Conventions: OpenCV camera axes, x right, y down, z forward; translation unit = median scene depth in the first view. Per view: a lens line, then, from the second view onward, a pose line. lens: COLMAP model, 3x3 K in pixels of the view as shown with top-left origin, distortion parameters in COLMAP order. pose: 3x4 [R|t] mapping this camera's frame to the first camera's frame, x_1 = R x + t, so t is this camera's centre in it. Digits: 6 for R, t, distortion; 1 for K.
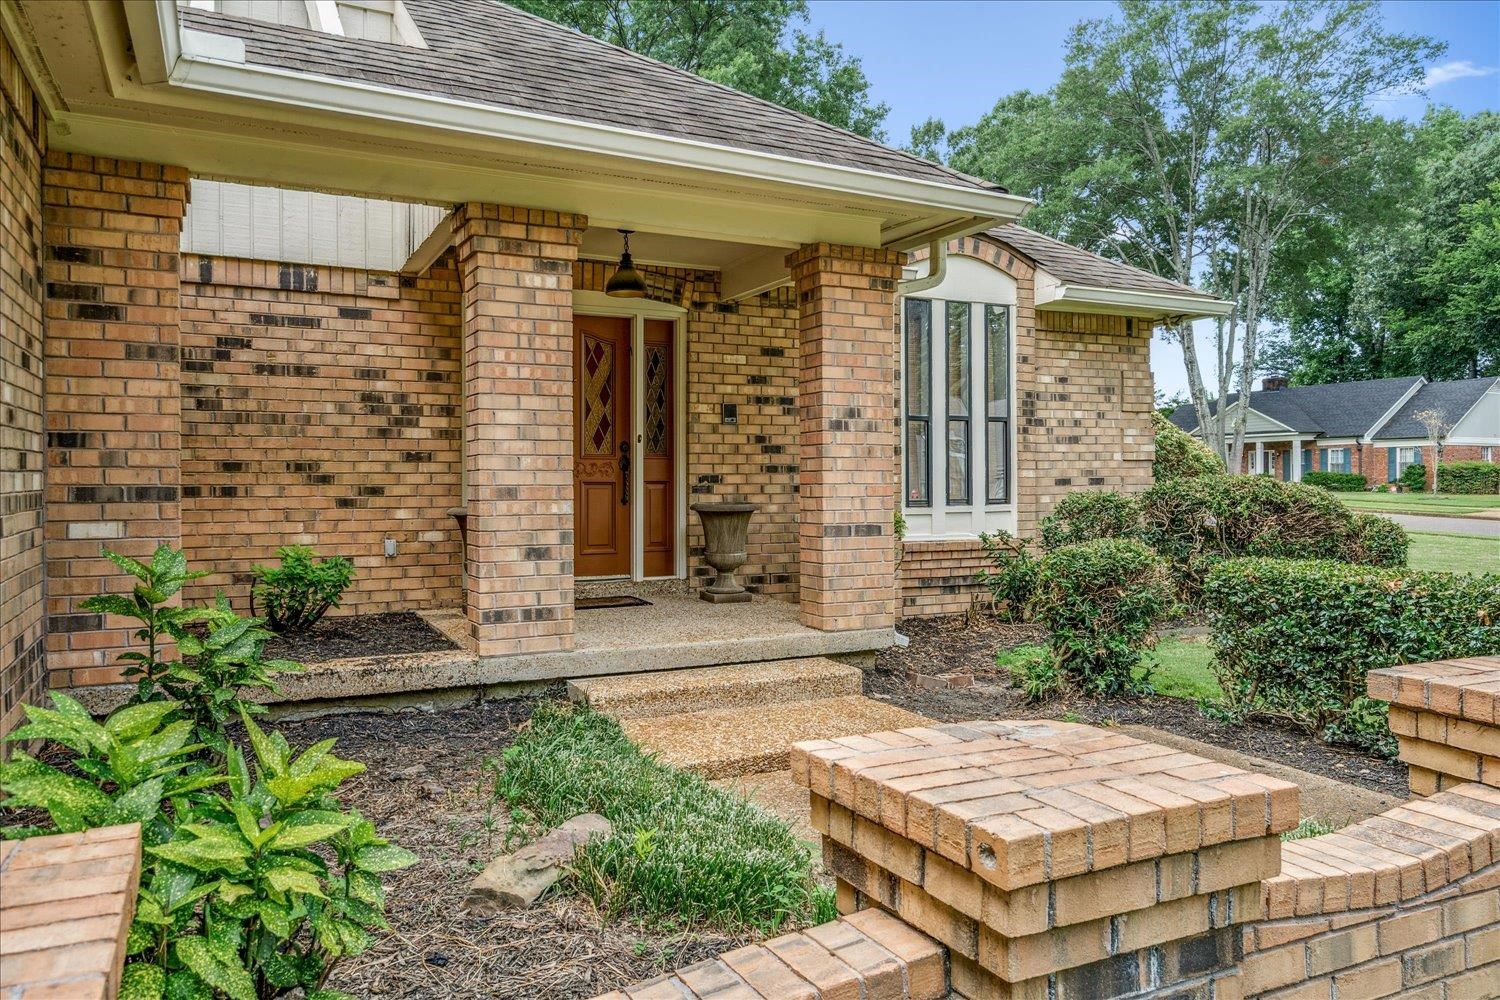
lens RADIAL K [[1056.3, 0, 734.2], [0, 1056.3, 504.5], [0, 0, 1]] dist [0.000992, 0.001636]
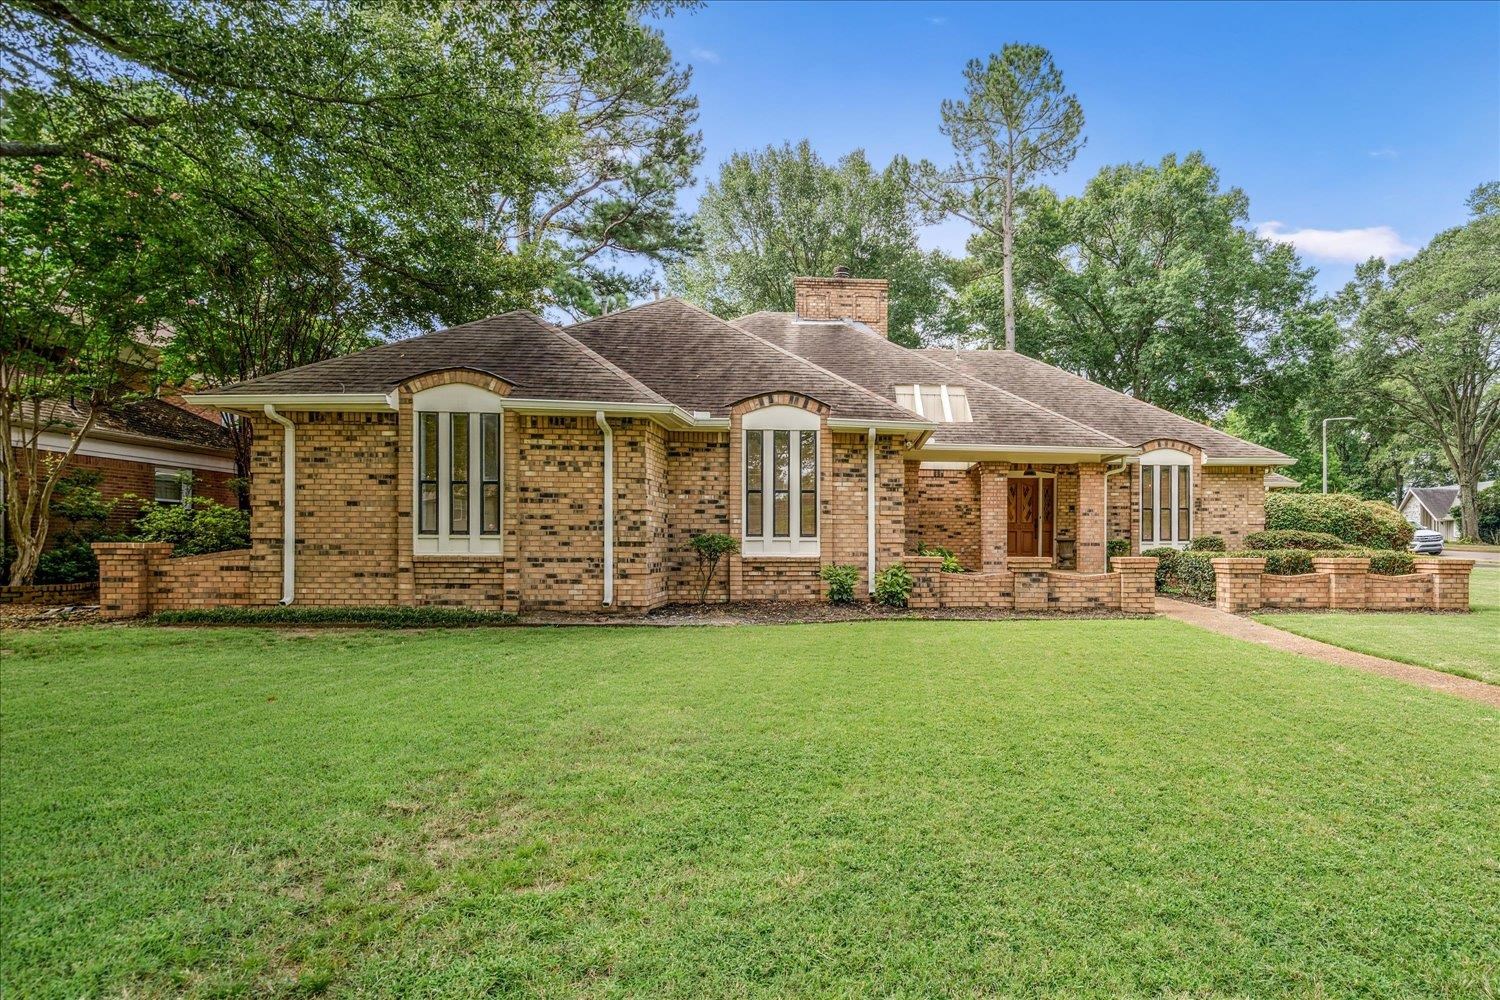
lens RADIAL K [[871.3, 0, 899.5], [0, 871.3, 548.7], [0, 0, 1]] dist [0.000489, 0.000113]
pose [[0.924837, 0.008280, -0.380274, 0.076775], [-0.014429, 0.999807, -0.013321, 0.010553], [0.380090, 0.017807, 0.924778, -0.231810]]
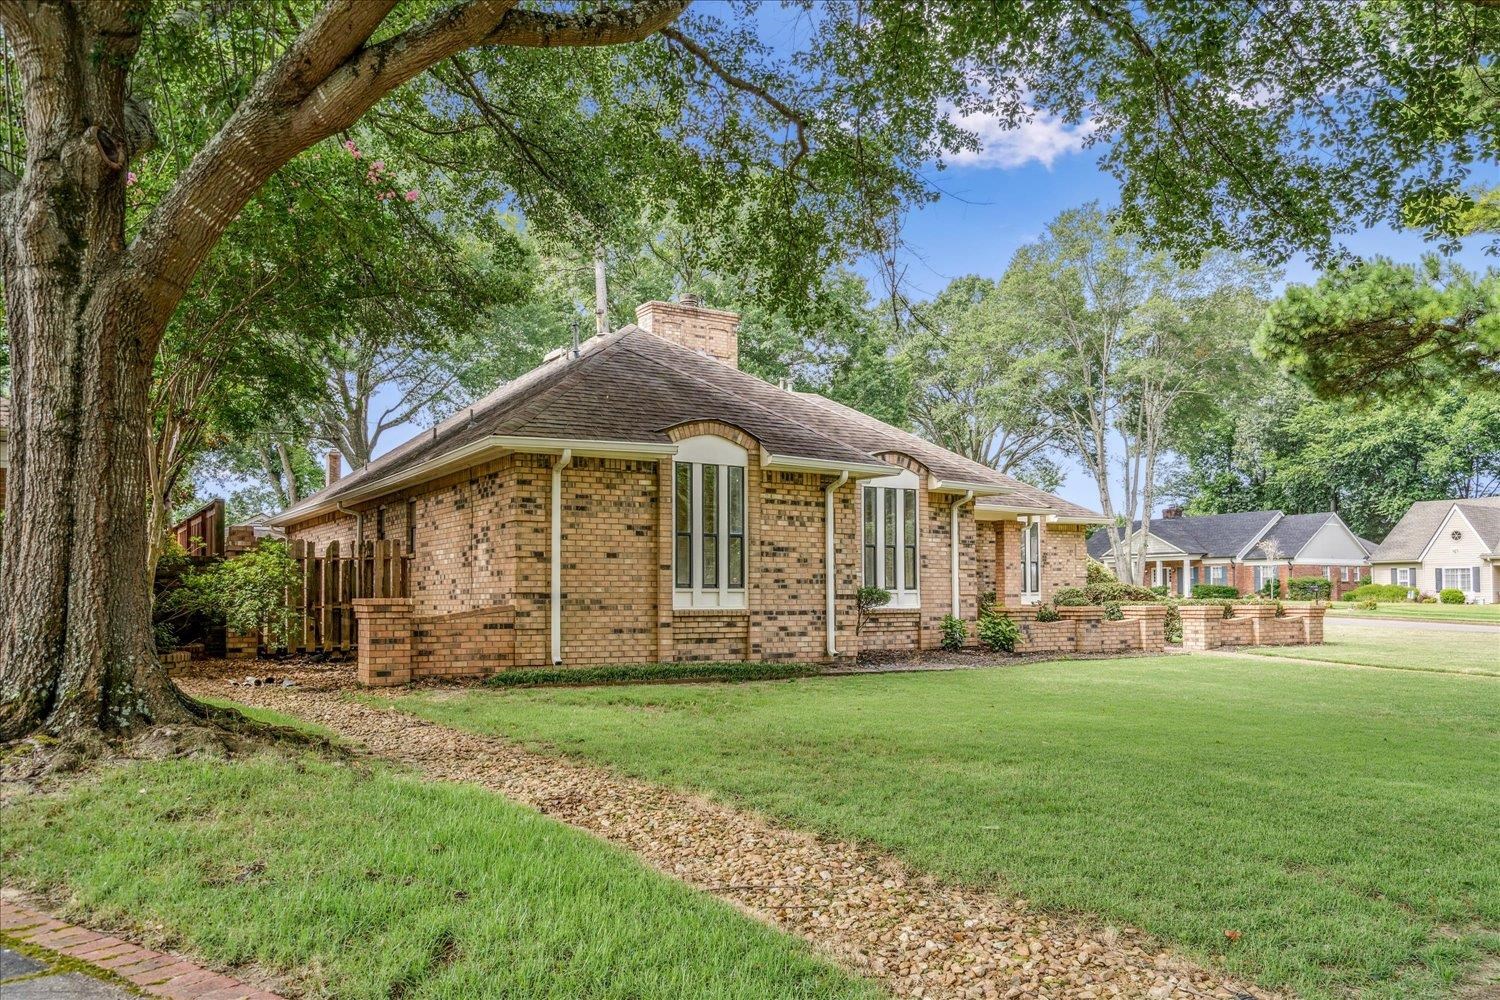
lens RADIAL K [[1165.9, 0, 734.2], [0, 1165.9, 567.2], [0, 0, 1]] dist [0.002374, 0.001669]
pose [[0.995471, 0.003672, 0.094999, -0.156399], [0.000783, 0.998903, -0.046815, 0.014465], [-0.095067, 0.046677, 0.994376, -0.374651]]
